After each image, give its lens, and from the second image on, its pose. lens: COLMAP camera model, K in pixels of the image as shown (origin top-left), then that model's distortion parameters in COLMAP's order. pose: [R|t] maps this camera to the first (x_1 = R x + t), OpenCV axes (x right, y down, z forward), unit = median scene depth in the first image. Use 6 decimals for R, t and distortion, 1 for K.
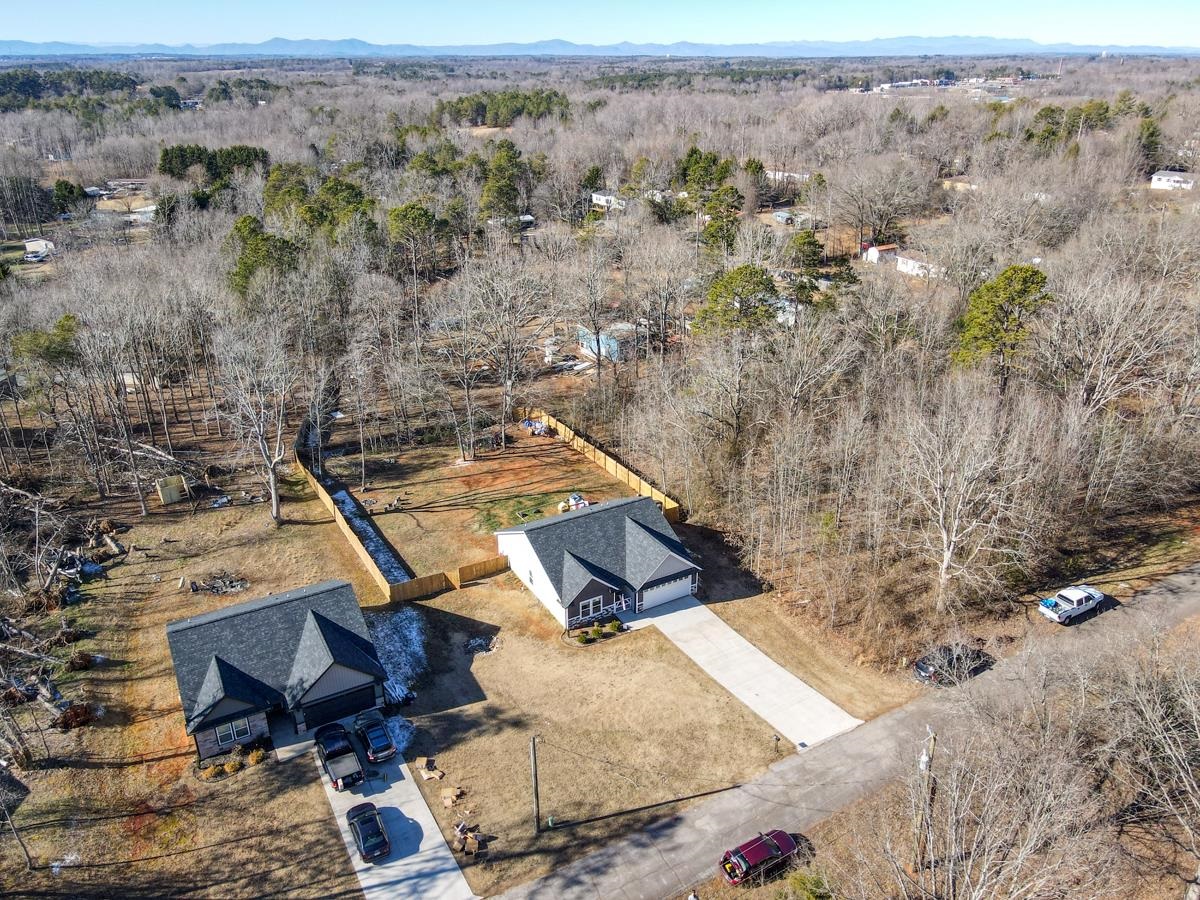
lens RADIAL K [[885.6, 0, 604.9], [0, 885.6, 454.3], [0, 0, 1]] dist [0.005344, 0.002206]
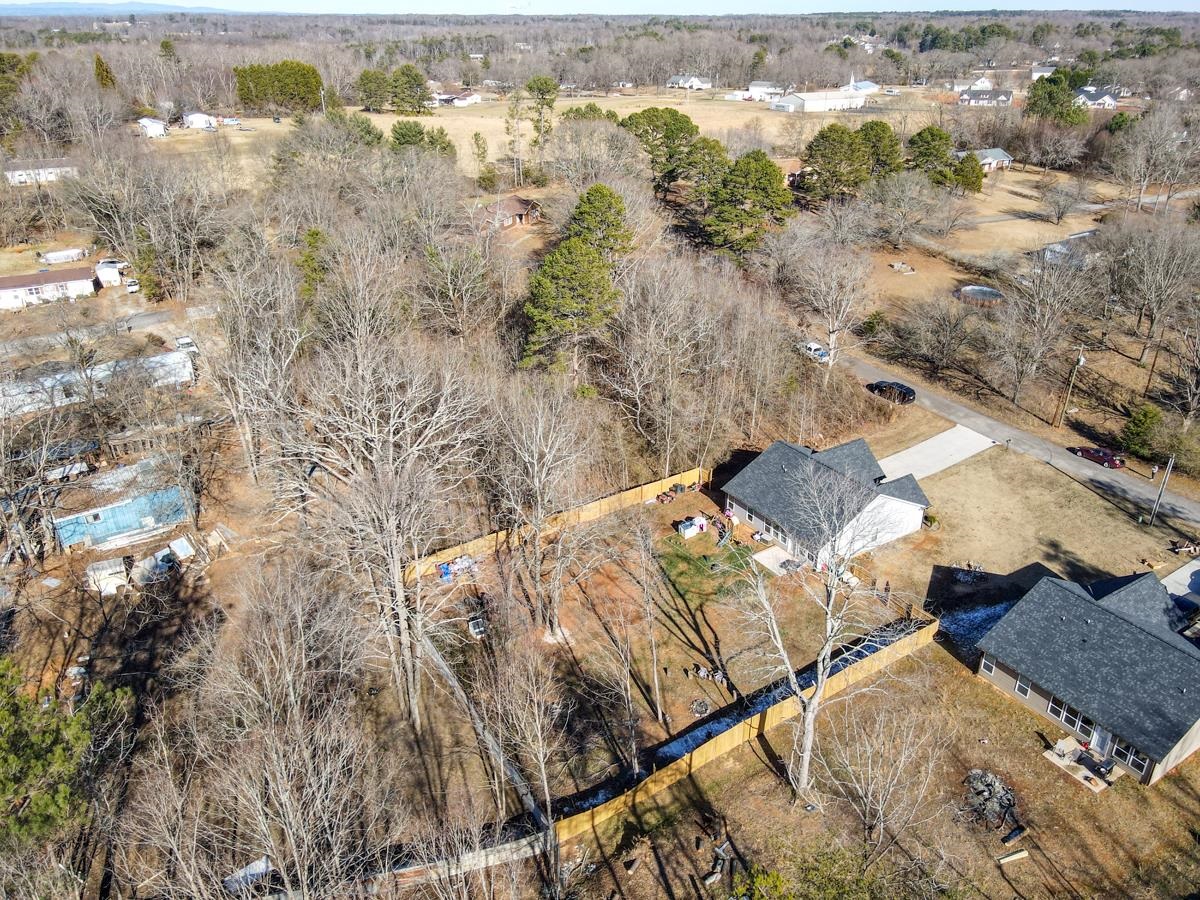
lens RADIAL K [[885.6, 0, 605.7], [0, 885.6, 457.5], [0, 0, 1]] dist [0.005344, 0.002206]
pose [[-0.046416, -0.448416, 0.892619, -0.989299], [0.411660, 0.805589, 0.426102, -0.520875], [-0.910155, 0.387234, 0.147203, 1.161311]]
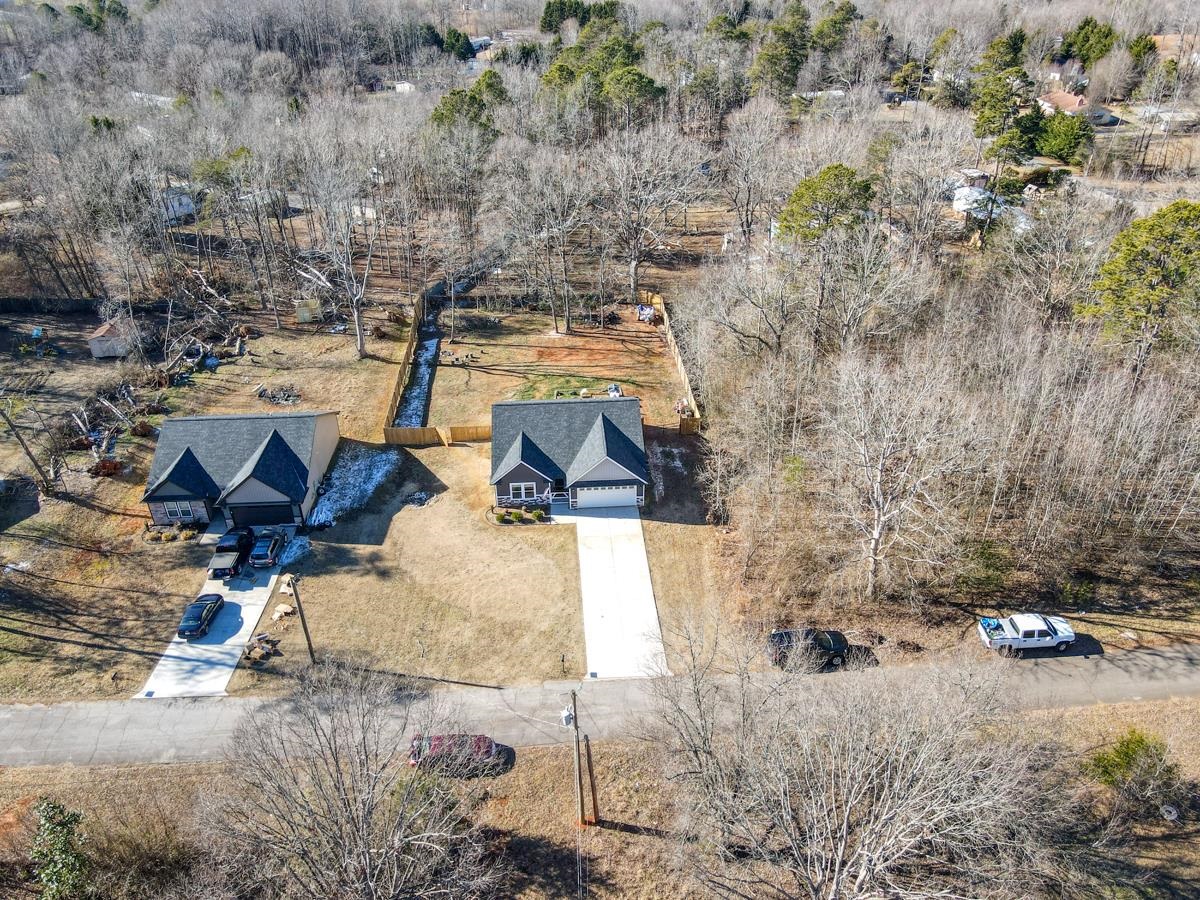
lens RADIAL K [[885.6, 0, 605.3], [0, 885.6, 451.0], [0, 0, 1]] dist [0.005344, 0.002206]
pose [[0.893113, 0.229656, -0.386791, 0.450228], [-0.177609, 0.970026, 0.165845, -0.056350], [0.413284, -0.079421, 0.907132, 0.124993]]
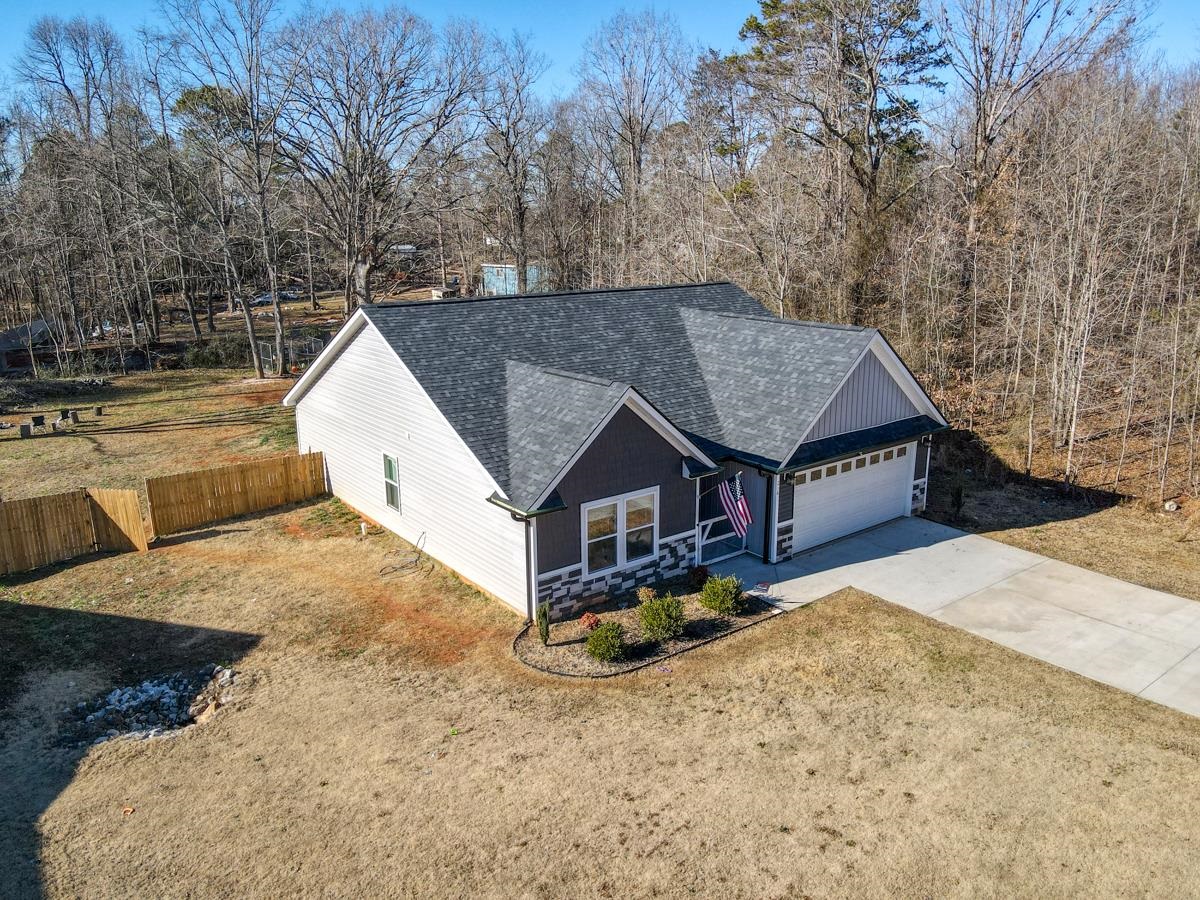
lens RADIAL K [[885.6, 0, 606.3], [0, 885.6, 449.9], [0, 0, 1]] dist [0.005344, 0.002206]
pose [[0.991778, -0.038131, 0.122157, -0.050852], [0.058515, 0.984067, -0.167895, 0.192569], [-0.113809, 0.173662, 0.978207, 0.743192]]
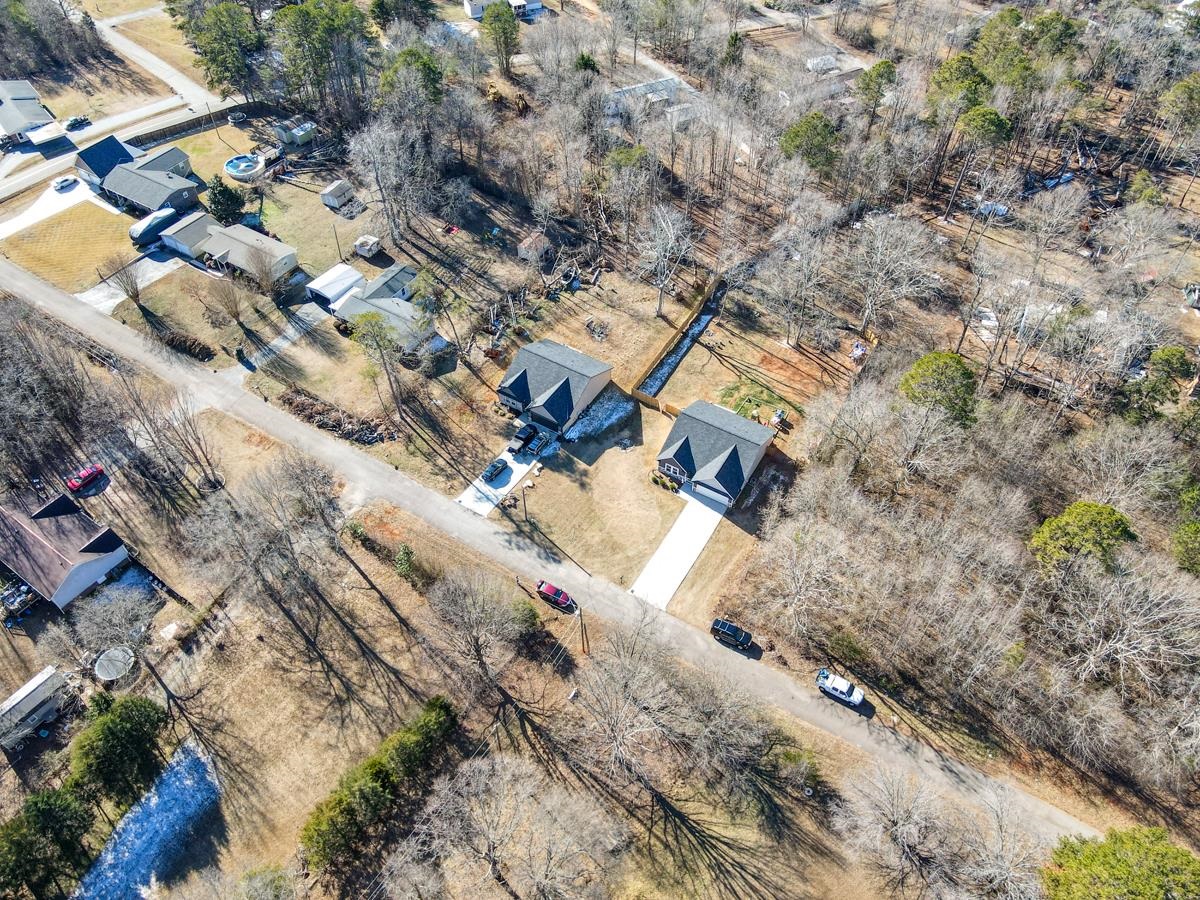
lens RADIAL K [[885.6, 0, 604.3], [0, 885.6, 444.1], [0, 0, 1]] dist [0.005344, 0.002206]
pose [[0.488816, 0.656835, -0.574131, 0.895848], [-0.367116, 0.751883, 0.547630, -0.780261], [0.791382, -0.056918, 0.608667, -0.173289]]
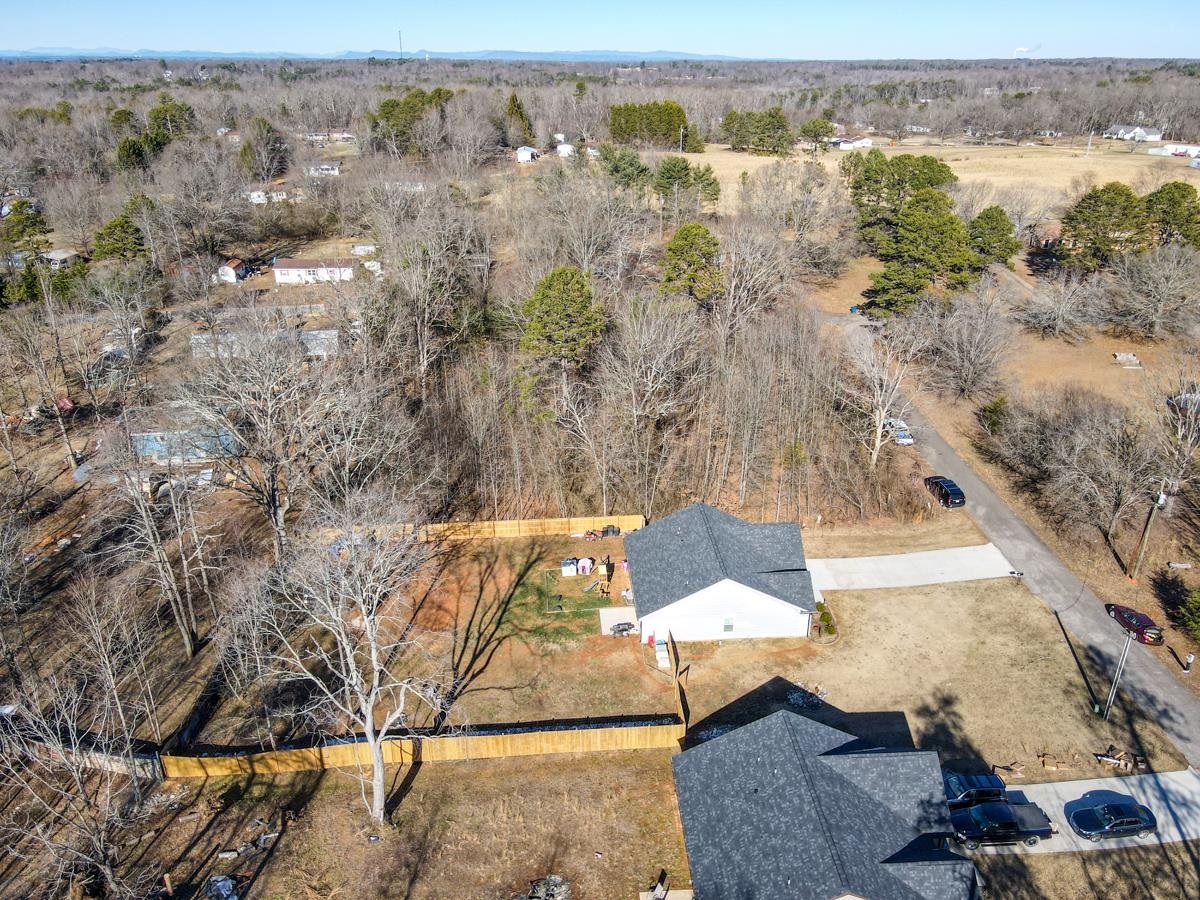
lens RADIAL K [[885.6, 0, 601.9], [0, 885.6, 443.4], [0, 0, 1]] dist [0.005344, 0.002206]
pose [[0.444488, -0.358008, 0.821134, -0.867934], [0.370725, 0.907997, 0.195203, -0.269352], [-0.815472, 0.217649, 0.536316, 0.612119]]
